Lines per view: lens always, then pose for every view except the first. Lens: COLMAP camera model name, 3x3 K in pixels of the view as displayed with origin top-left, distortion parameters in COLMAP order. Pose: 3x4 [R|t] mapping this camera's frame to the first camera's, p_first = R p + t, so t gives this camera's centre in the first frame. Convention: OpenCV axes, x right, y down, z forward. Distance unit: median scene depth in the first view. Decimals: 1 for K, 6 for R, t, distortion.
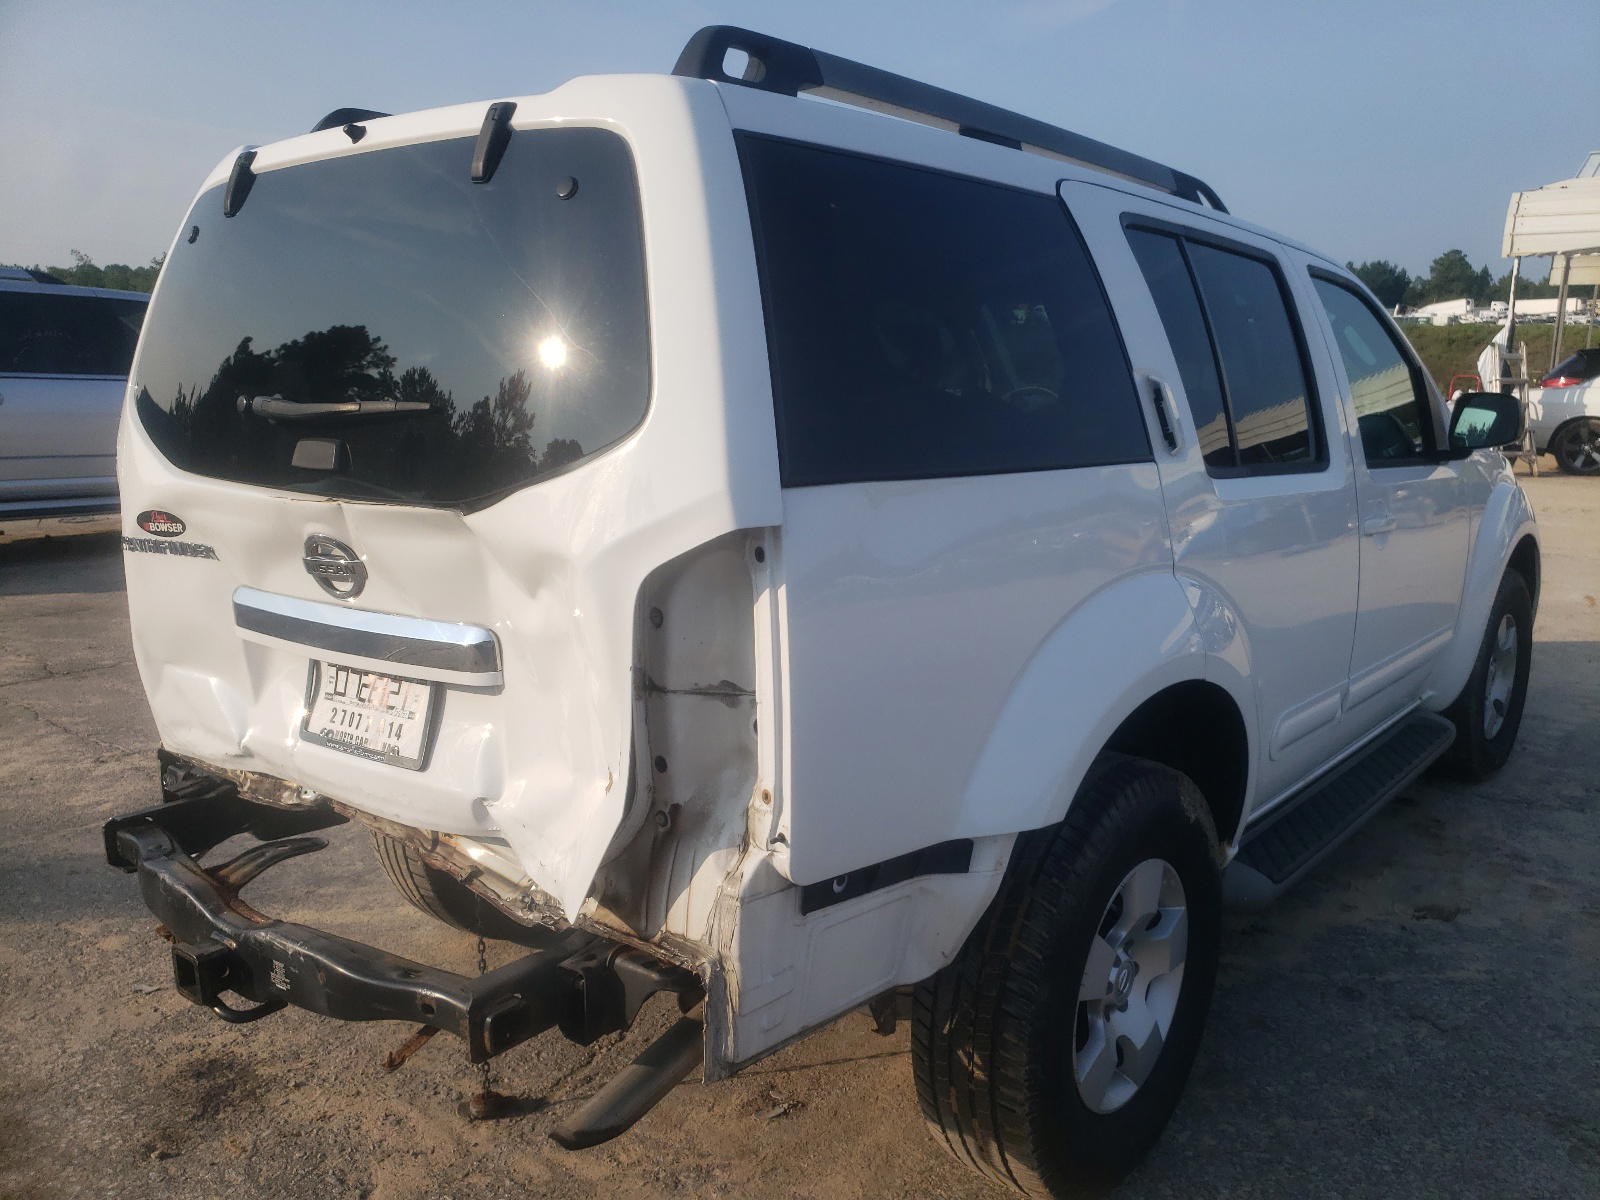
lens RADIAL K [[1215.4, 0, 802.2], [0, 1215.4, 644.3], [0, 0, 1]] dist [0.005810, 0.001803]
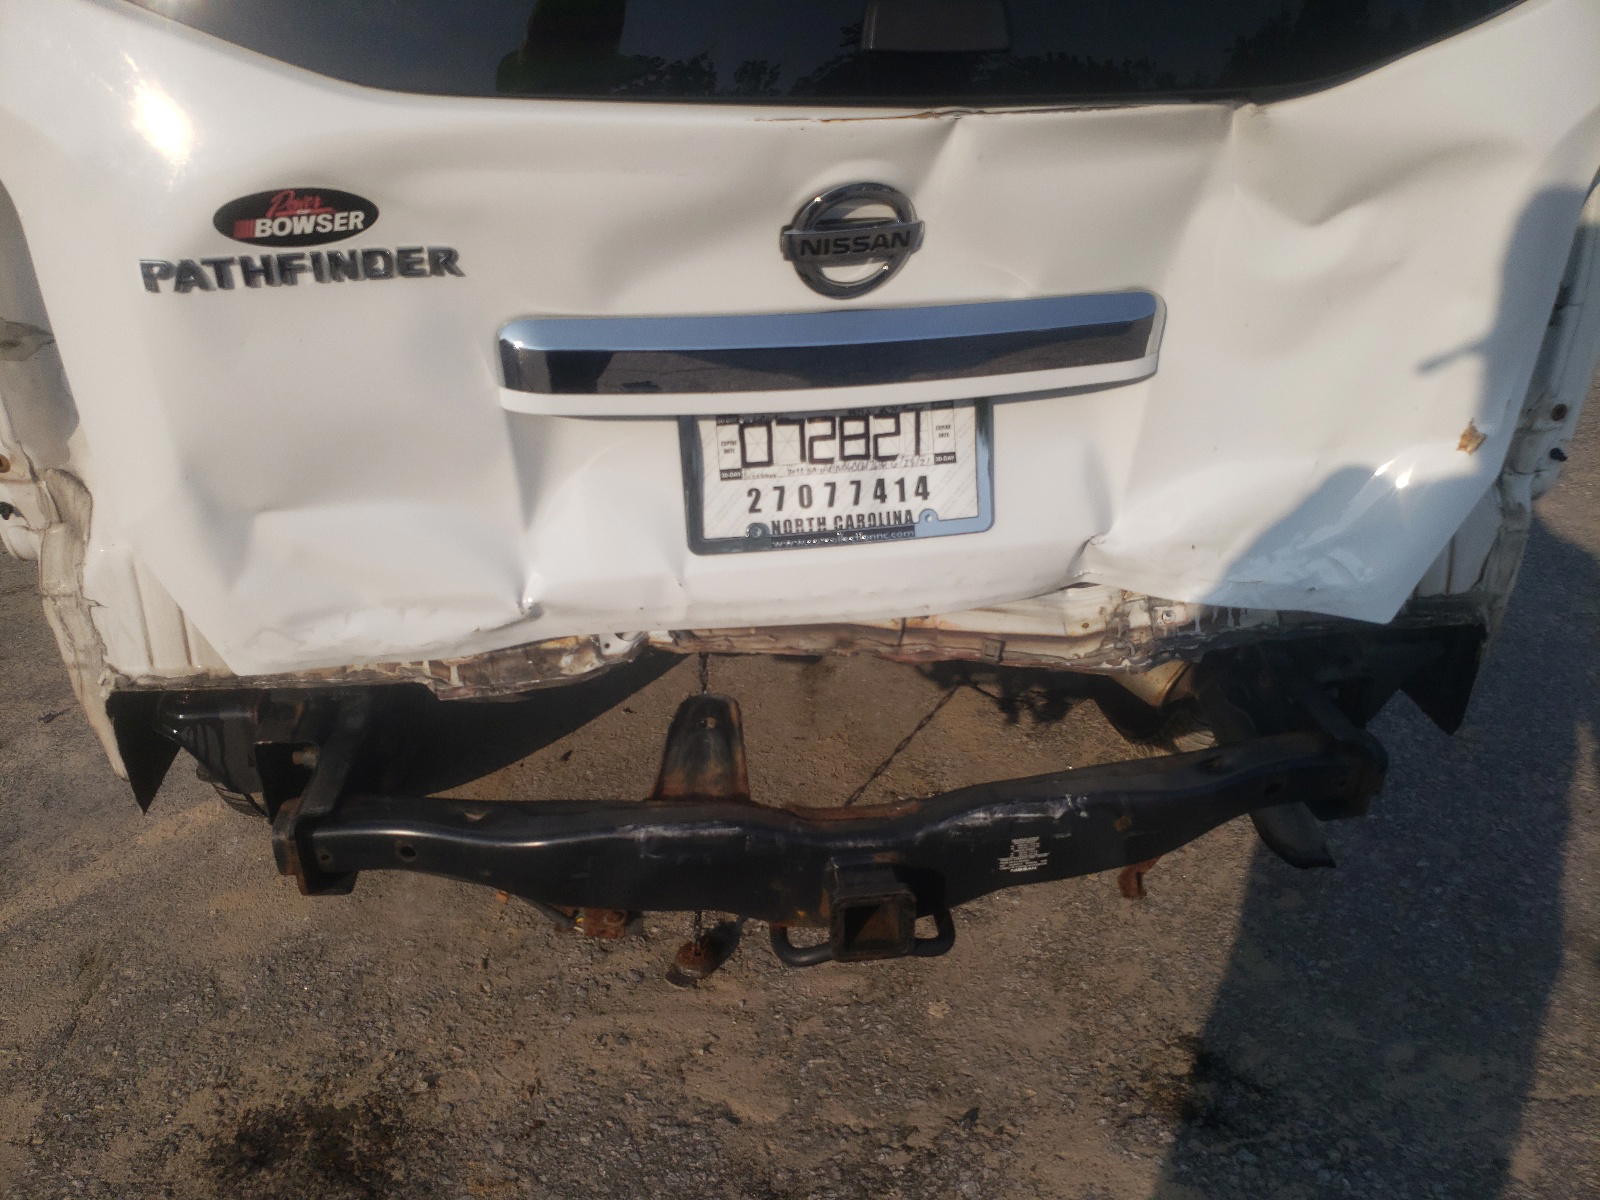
lens RADIAL K [[1143.8, 0, 800.0], [0, 1143.8, 600.0], [0, 0, 1]] dist [0.094458, -0.157028]
pose [[0.715006, -0.322453, 0.620315, -0.750804], [0.156906, 0.938660, 0.307079, -0.070863], [-0.681284, -0.122232, 0.721742, 0.551962]]
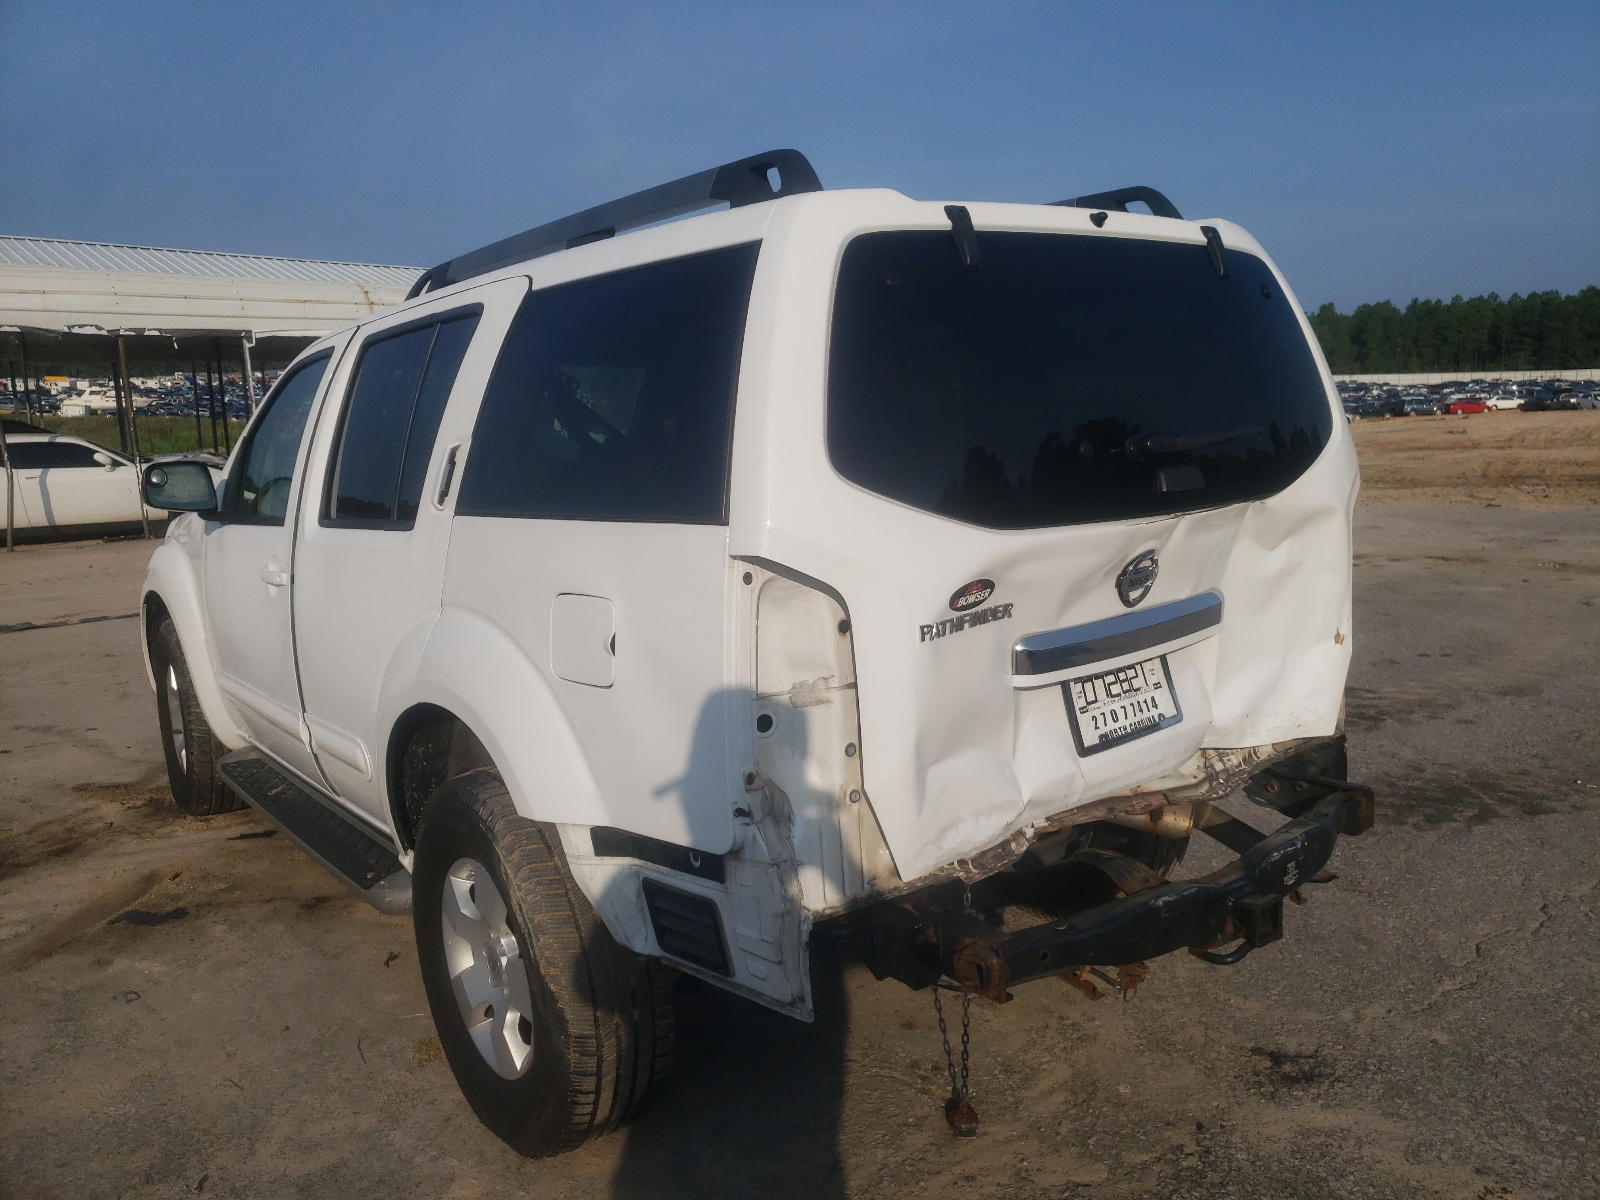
lens RADIAL K [[1143.8, 0, 800.0], [0, 1143.8, 600.0], [0, 0, 1]] dist [0.094458, -0.157028]
pose [[0.269455, -0.160478, 0.949548, -1.447758], [0.266845, 0.959850, 0.086496, -0.214538], [-0.925304, 0.230075, 0.301459, 0.906173]]
